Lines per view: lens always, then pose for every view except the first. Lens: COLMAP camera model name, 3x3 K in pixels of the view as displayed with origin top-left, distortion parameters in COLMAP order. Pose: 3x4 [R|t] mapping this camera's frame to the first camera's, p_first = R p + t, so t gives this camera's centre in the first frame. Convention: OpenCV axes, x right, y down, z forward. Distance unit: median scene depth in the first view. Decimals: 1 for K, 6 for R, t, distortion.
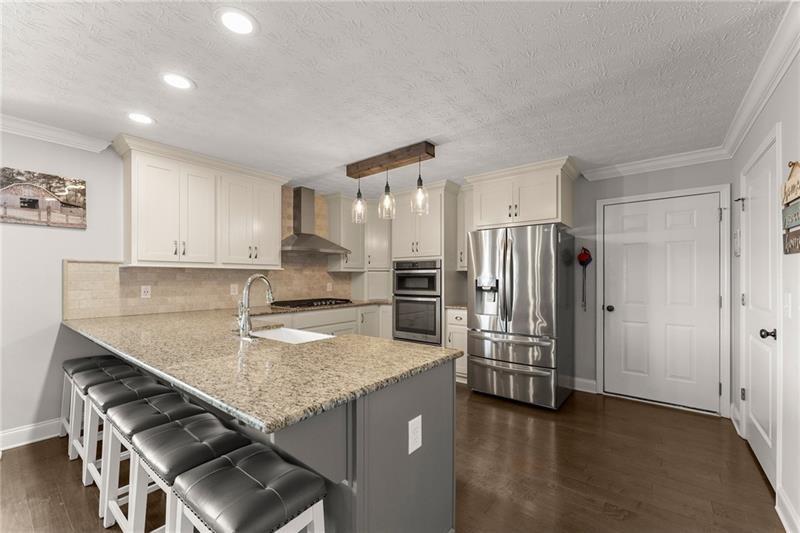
lens RADIAL K [[332.5, 0, 398.7], [0, 332.5, 279.0], [0, 0, 1]] dist [-0.000871, -0.000059]
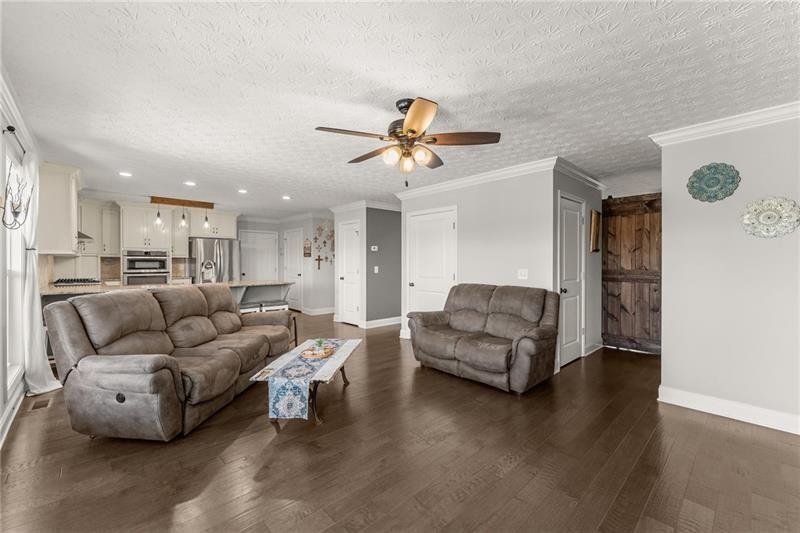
lens RADIAL K [[331.4, 0, 406.3], [0, 331.4, 264.4], [0, 0, 1]] dist [-0.000946, -0.000063]
pose [[0.141302, -0.006852, 0.989943, -1.422807], [-0.000915, 0.999975, 0.007052, -0.002282], [-0.989966, -0.001902, 0.141292, -0.469366]]
